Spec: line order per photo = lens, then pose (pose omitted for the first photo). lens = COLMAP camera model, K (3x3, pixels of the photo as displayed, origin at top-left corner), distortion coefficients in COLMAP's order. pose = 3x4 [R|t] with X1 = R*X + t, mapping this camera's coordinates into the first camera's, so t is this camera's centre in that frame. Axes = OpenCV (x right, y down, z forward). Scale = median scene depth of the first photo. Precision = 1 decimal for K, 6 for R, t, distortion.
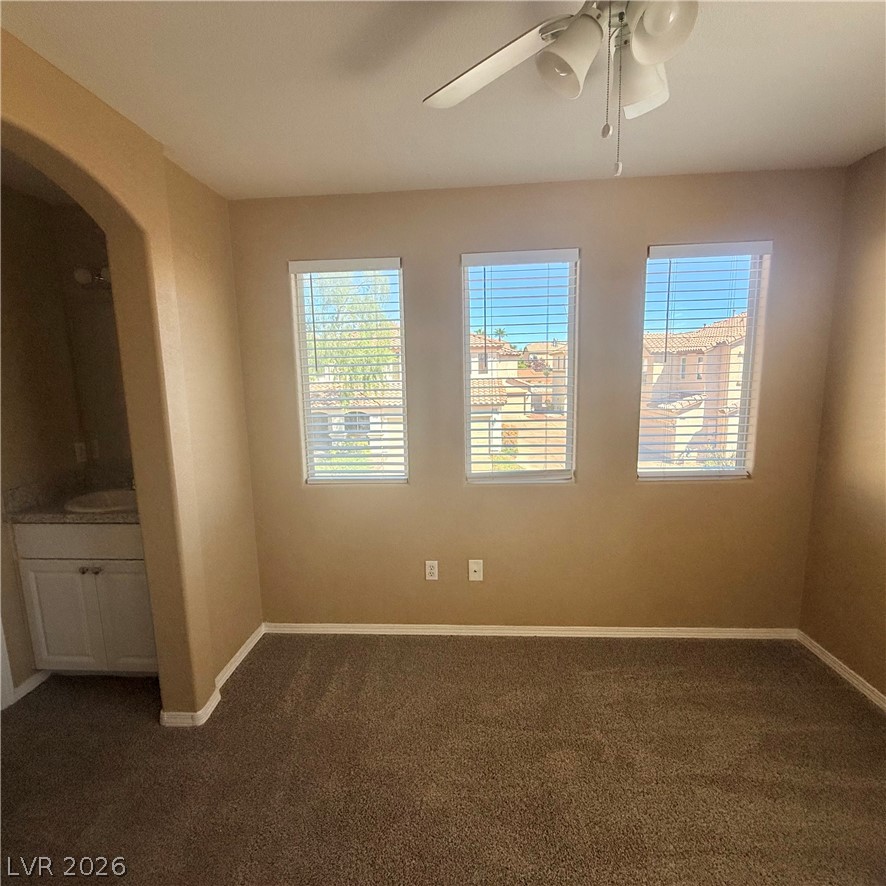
lens RADIAL K [[470.5, 0, 434.8], [0, 470.5, 441.9], [0, 0, 1]] dist [0.000009, 0.000291]
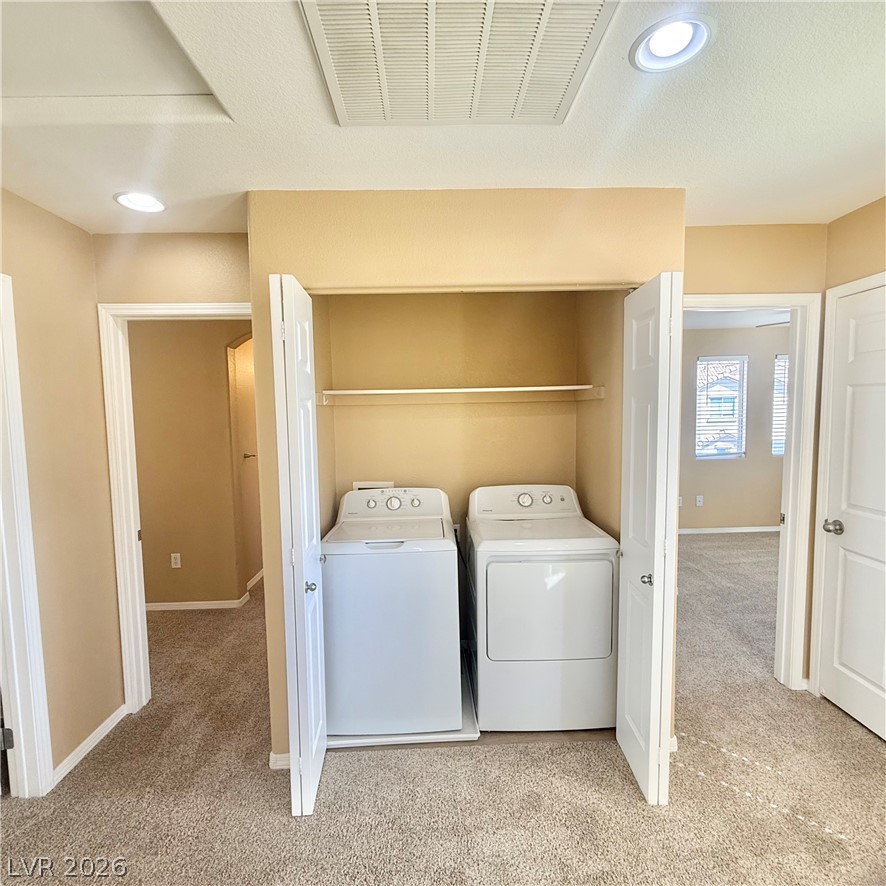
lens RADIAL K [[470.5, 0, 444.9], [0, 470.5, 444.3], [0, 0, 1]] dist [0.000009, 0.000291]
pose [[0.995680, -0.001789, 0.092830, -1.337867], [0.008555, 0.997329, -0.072534, 0.178166], [-0.092452, 0.073014, 0.993036, -1.085937]]
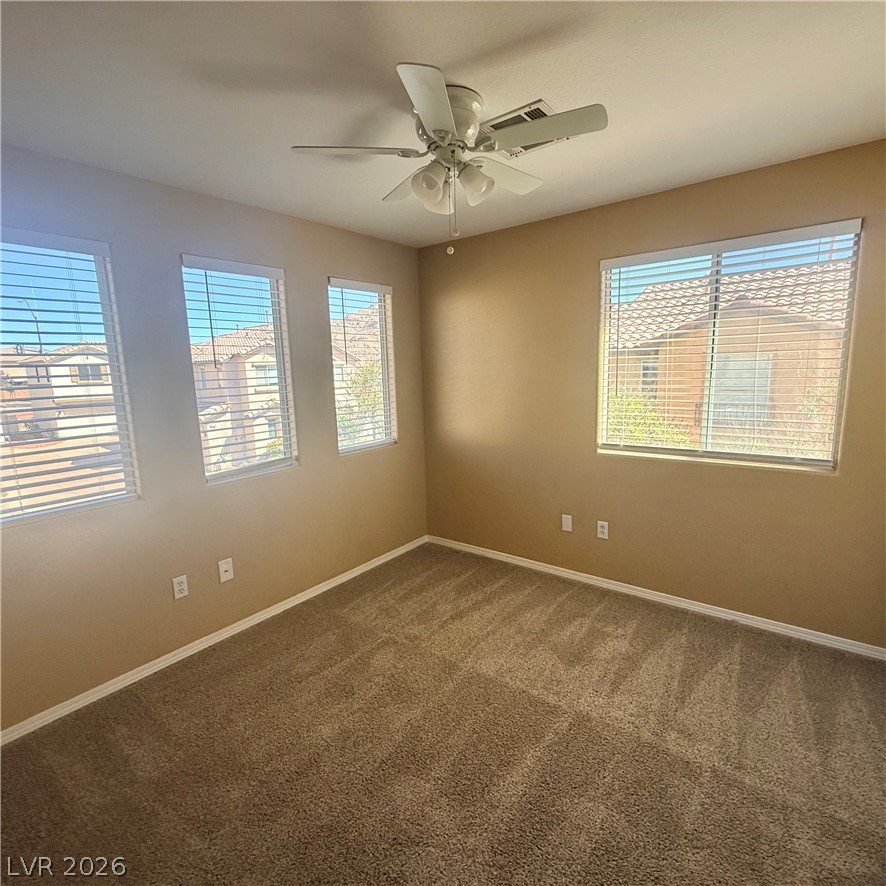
lens RADIAL K [[470.5, 0, 435.6], [0, 470.5, 442.4], [0, 0, 1]] dist [0.000009, 0.000291]
pose [[0.572714, -0.123798, 0.810353, -0.467573], [0.135912, 0.989189, 0.055064, 0.008609], [-0.808410, 0.078601, 0.583349, 0.029958]]
